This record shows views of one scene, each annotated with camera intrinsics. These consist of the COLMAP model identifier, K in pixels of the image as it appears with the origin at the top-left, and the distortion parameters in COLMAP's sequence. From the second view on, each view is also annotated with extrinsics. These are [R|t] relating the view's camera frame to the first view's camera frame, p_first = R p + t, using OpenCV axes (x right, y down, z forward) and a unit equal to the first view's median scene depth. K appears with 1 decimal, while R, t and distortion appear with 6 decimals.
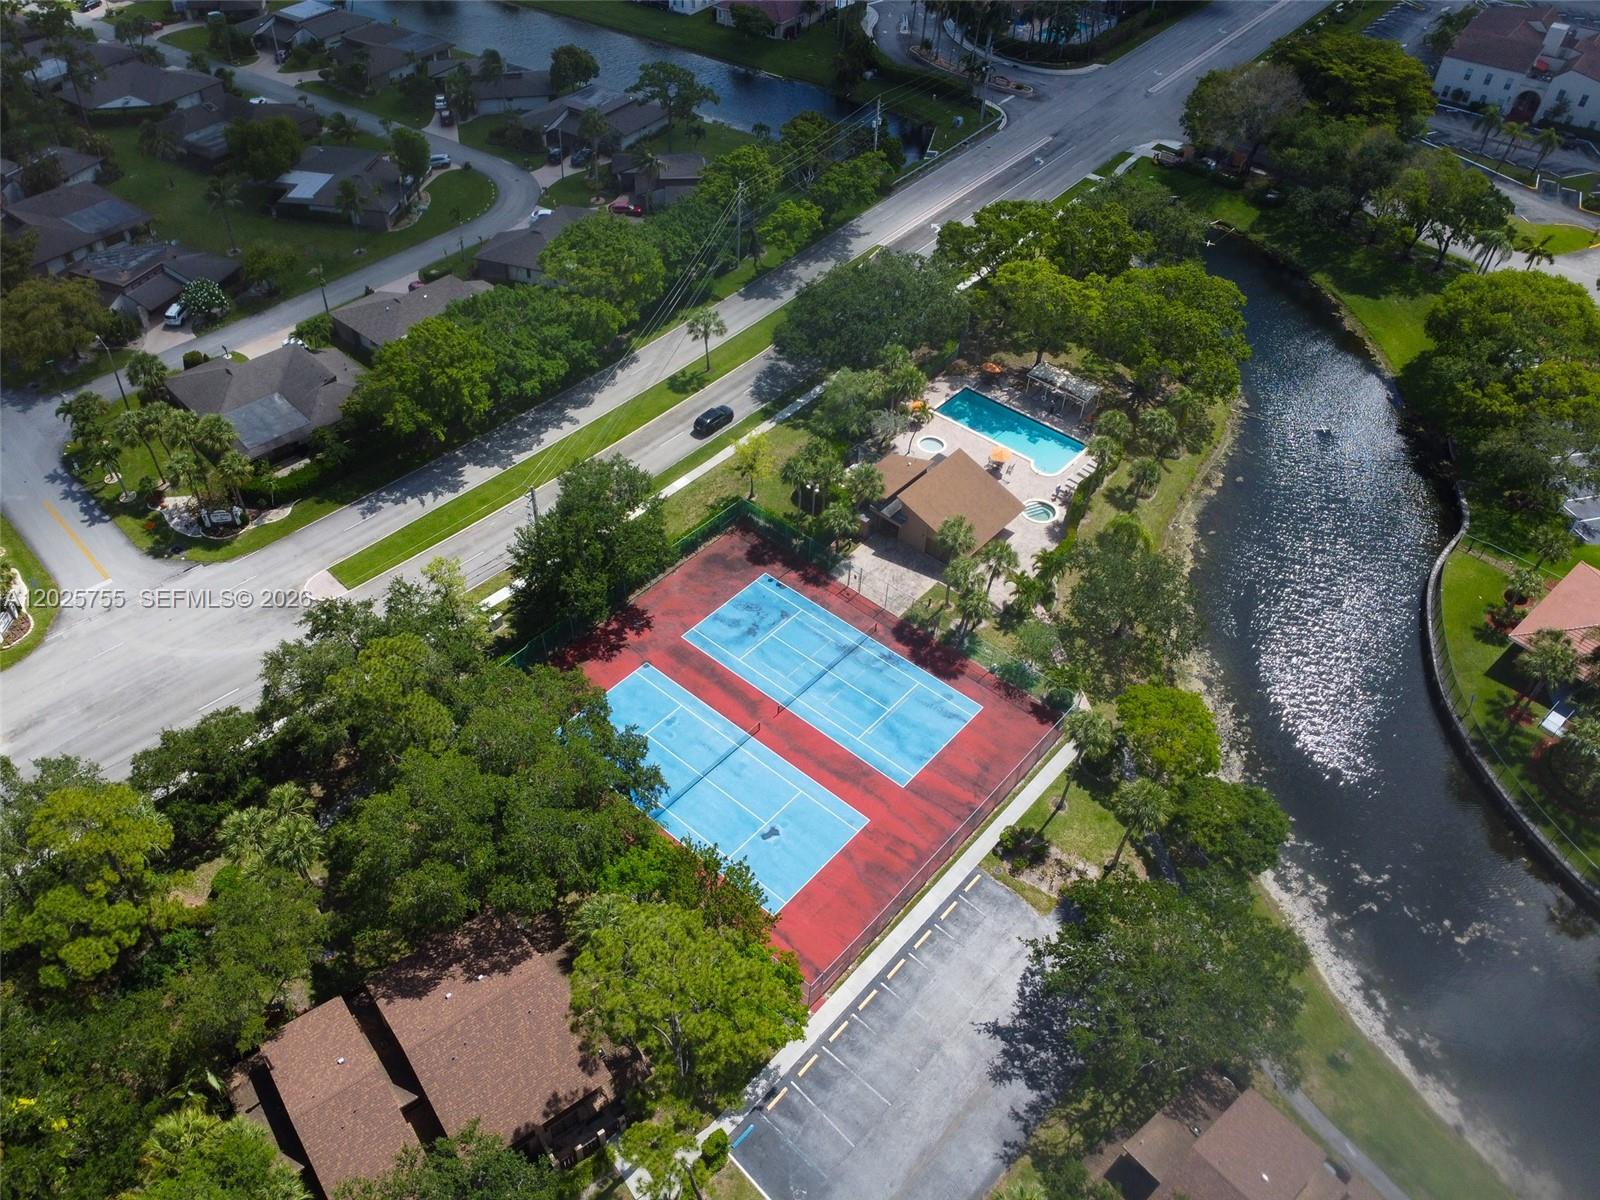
lens RADIAL K [[1142.9, 0, 800.0], [0, 1142.9, 600.0], [0, 0, 1]] dist [-0.025194, 0.000327]
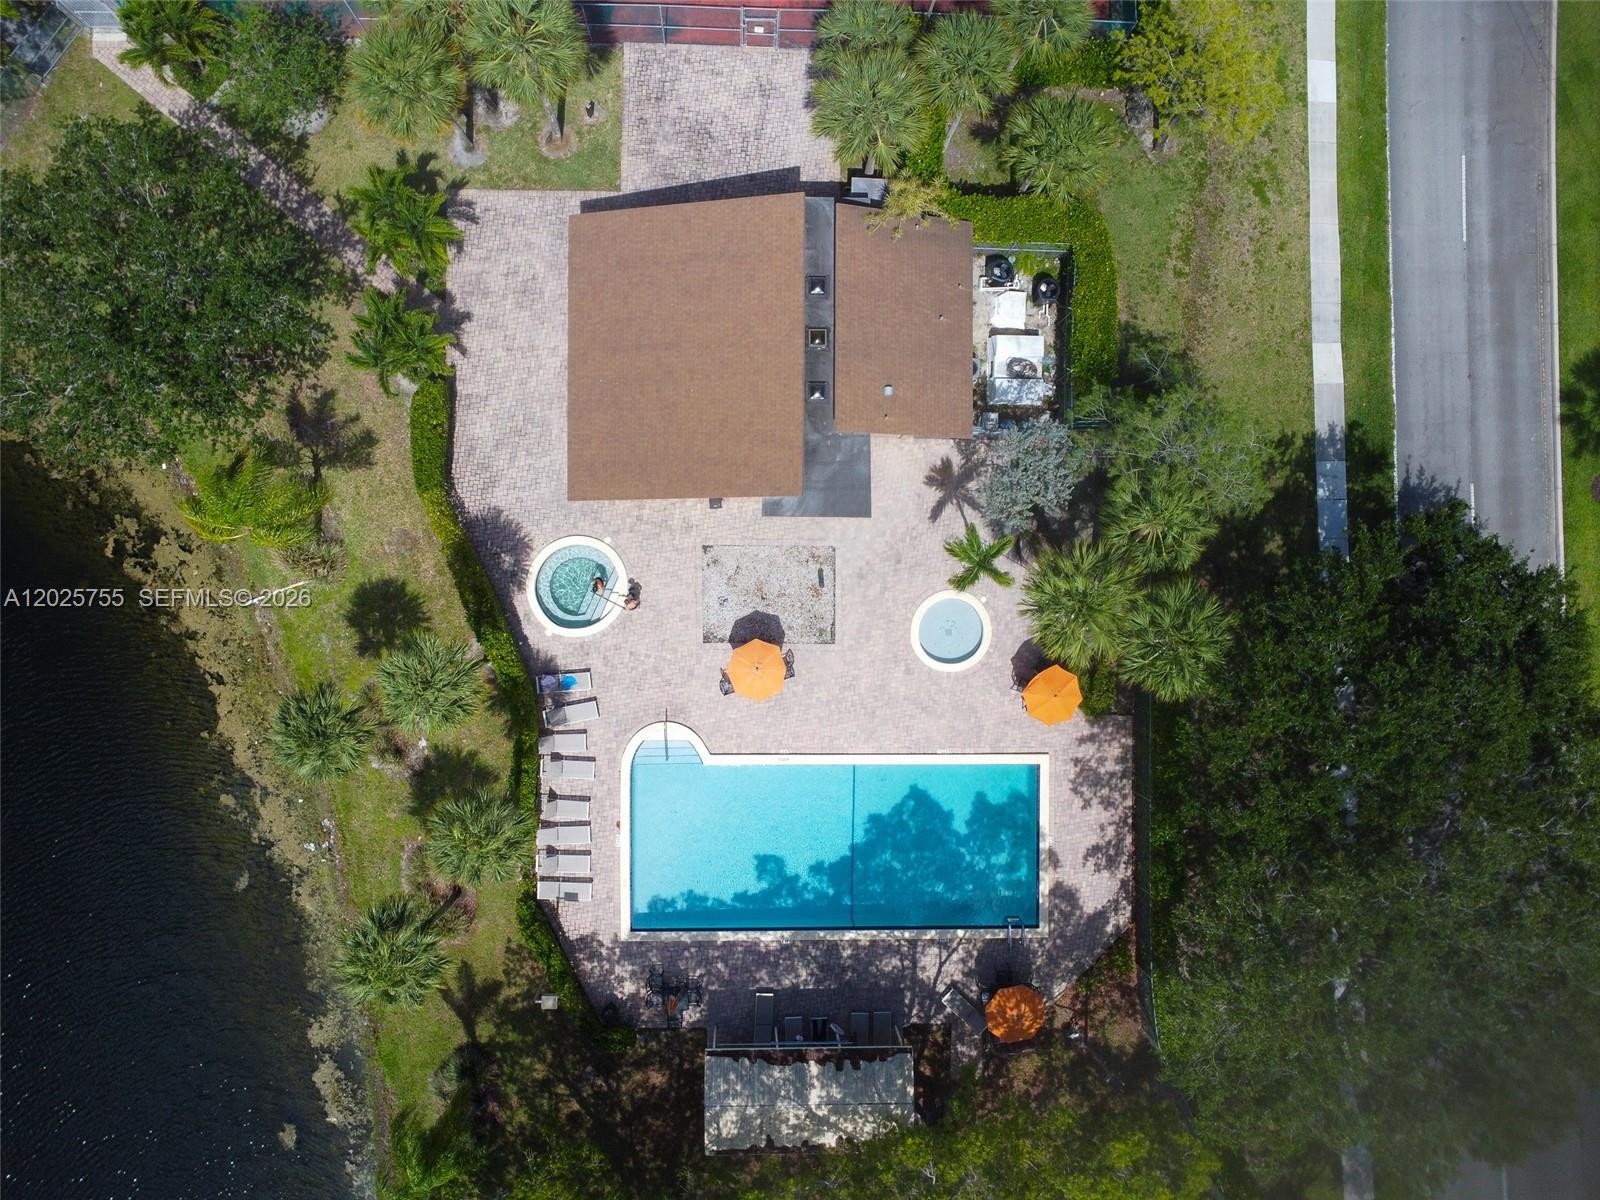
lens RADIAL K [[1142.9, 0, 800.0], [0, 1142.9, 600.0], [0, 0, 1]] dist [-0.025194, 0.000327]
pose [[-0.763037, 0.644306, -0.051420, 0.198744], [-0.497314, -0.534415, 0.683432, -0.434155], [0.412860, 0.547056, 0.728201, 0.856501]]
